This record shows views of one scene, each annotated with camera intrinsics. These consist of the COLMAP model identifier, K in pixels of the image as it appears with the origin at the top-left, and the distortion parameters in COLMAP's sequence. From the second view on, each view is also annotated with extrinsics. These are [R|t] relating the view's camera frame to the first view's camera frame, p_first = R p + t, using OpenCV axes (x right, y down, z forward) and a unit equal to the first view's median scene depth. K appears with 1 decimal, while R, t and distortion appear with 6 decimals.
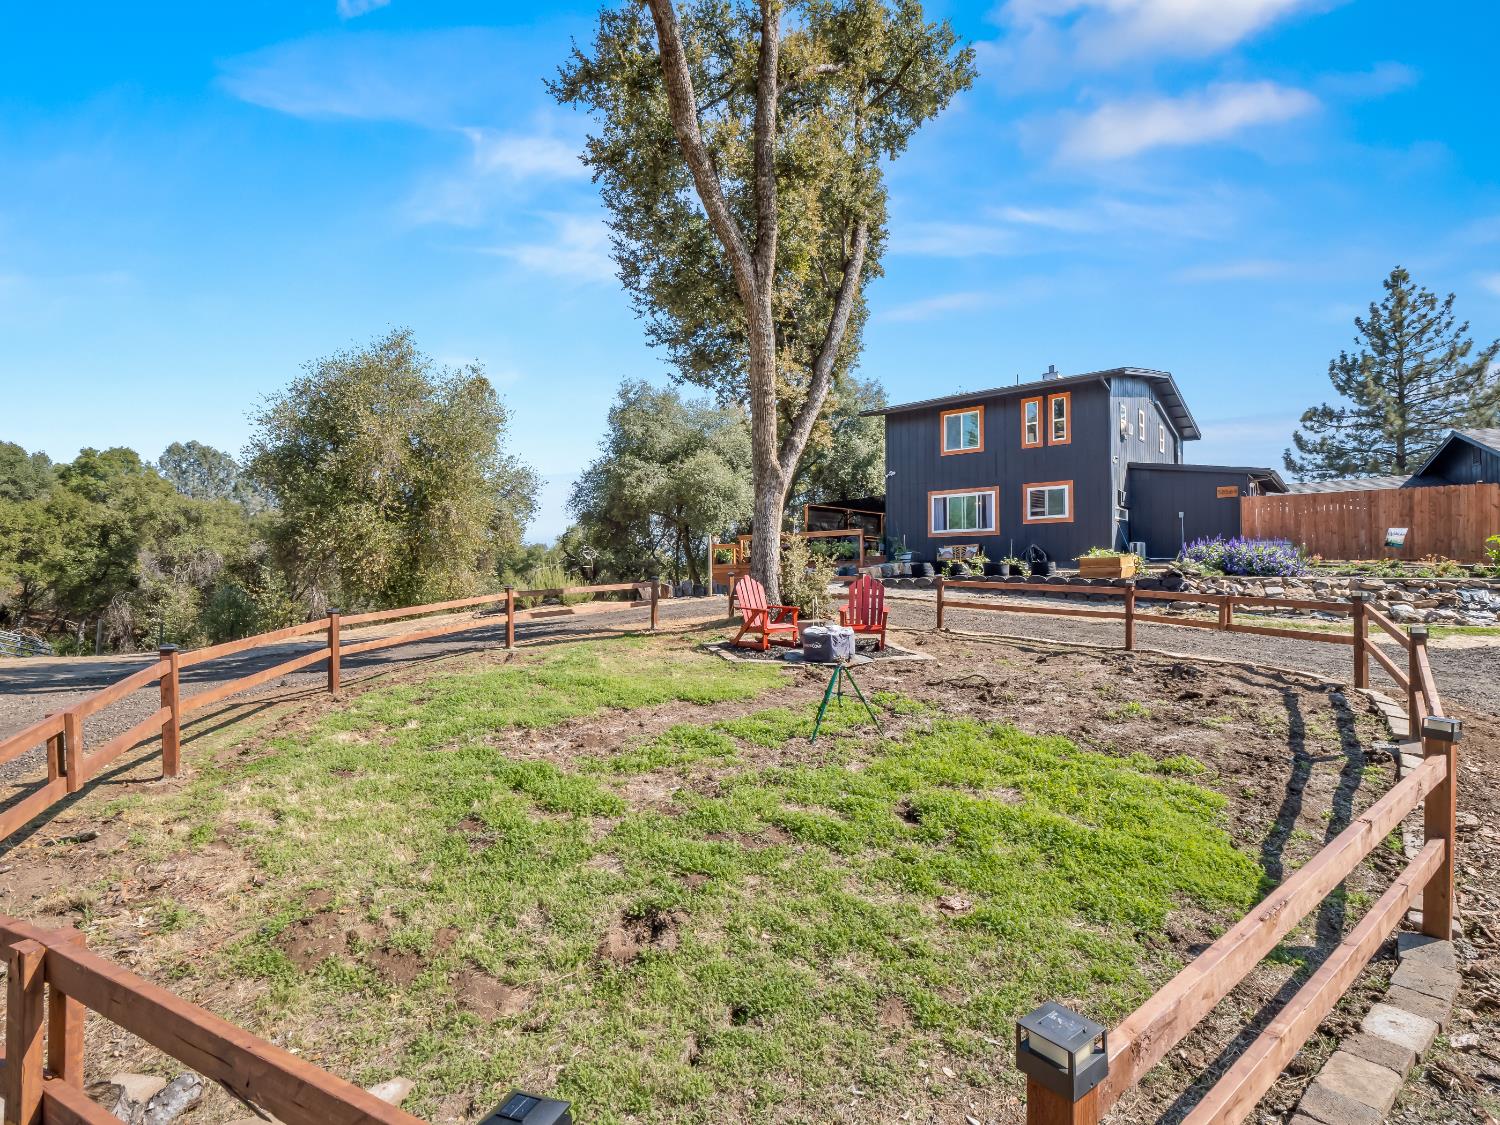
lens RADIAL K [[723.2, 0, 746.5], [0, 723.2, 566.0], [0, 0, 1]] dist [-0.020488, -0.000031]
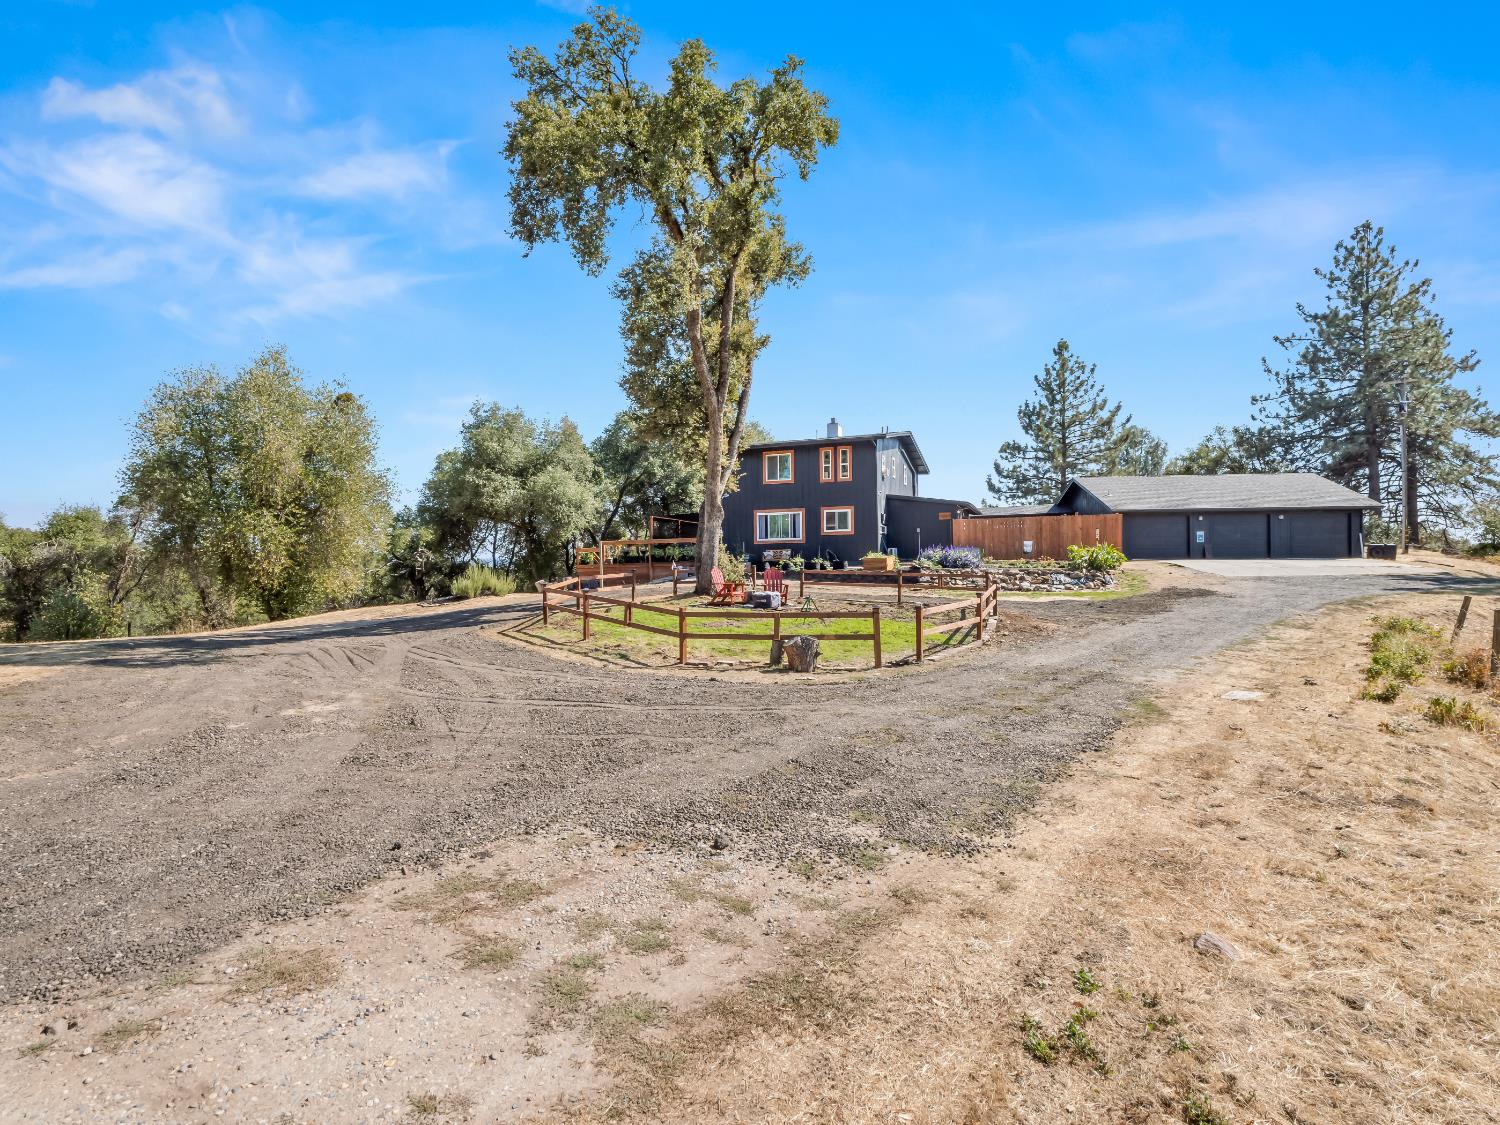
lens RADIAL K [[794.9, 0, 752.2], [0, 794.9, 569.8], [0, 0, 1]] dist [-0.001272, -0.001059]
pose [[0.941150, -0.004824, 0.337955, -0.243568], [0.005507, 0.999984, -0.001065, 0.010063], [-0.337944, 0.002863, 0.941162, -0.383551]]
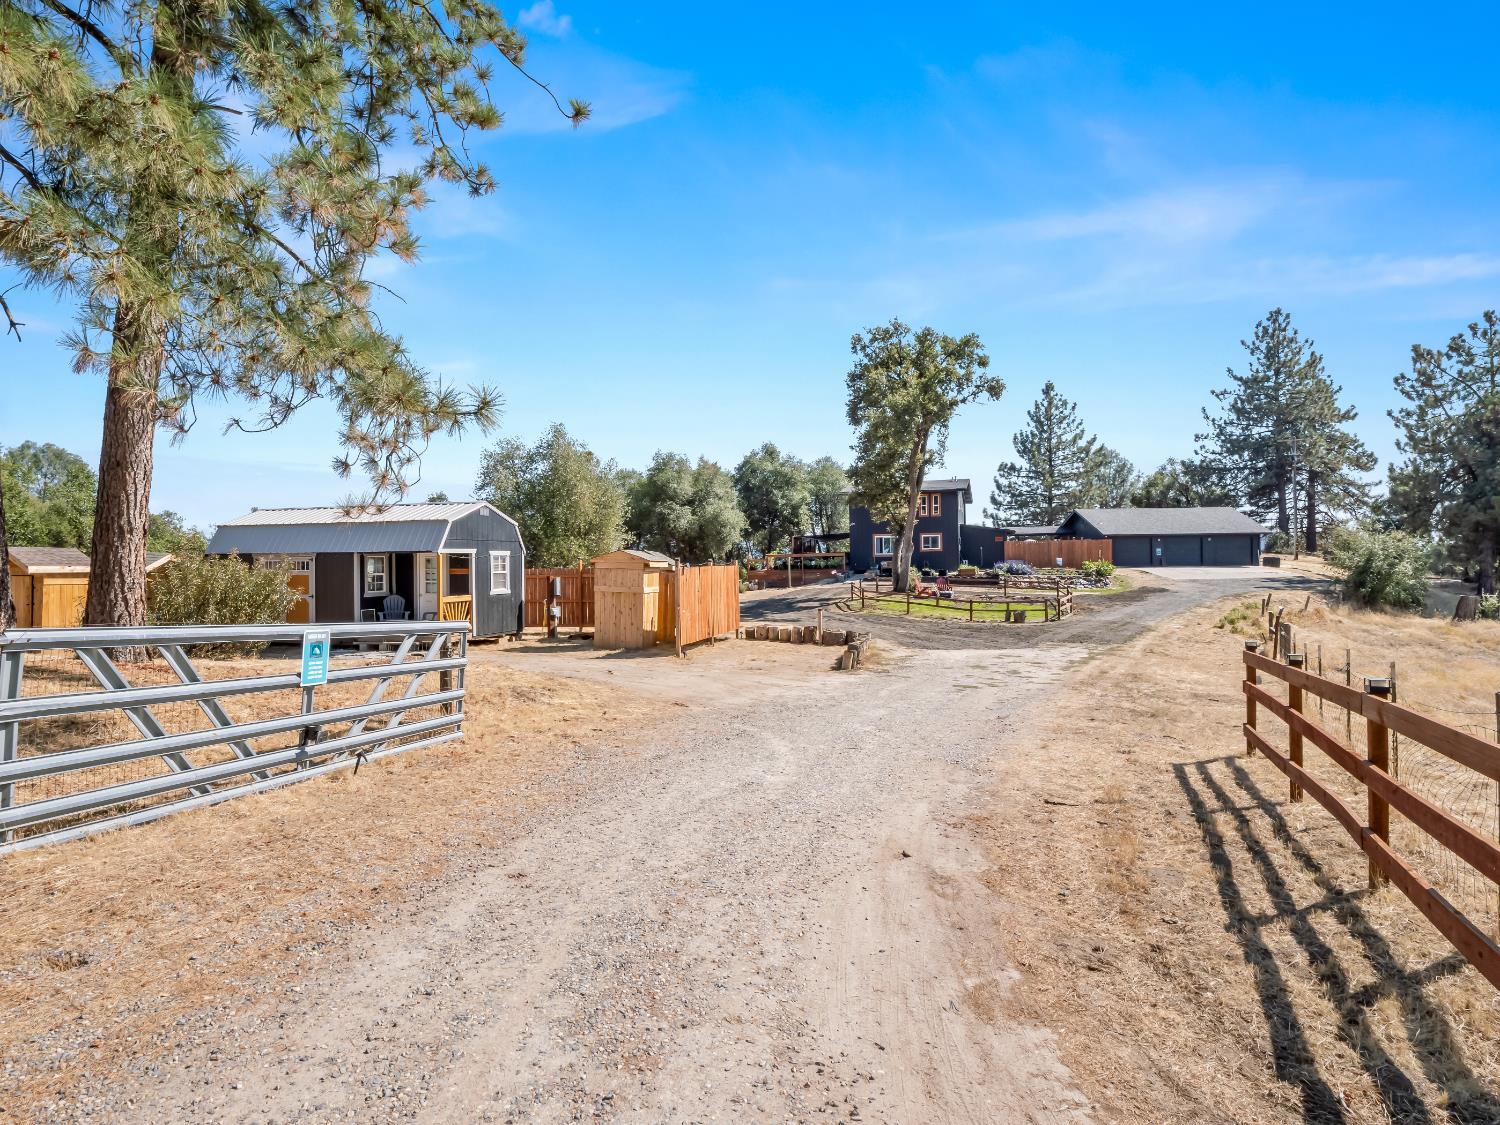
lens RADIAL K [[847.9, 0, 750.0], [0, 847.9, 562.5], [0, 0, 1]] dist [0.001078, 0.000527]
pose [[0.915139, -0.008131, 0.403057, -0.989791], [0.006834, 0.999966, 0.004657, -0.035601], [-0.403081, -0.001508, 0.915163, -1.008750]]
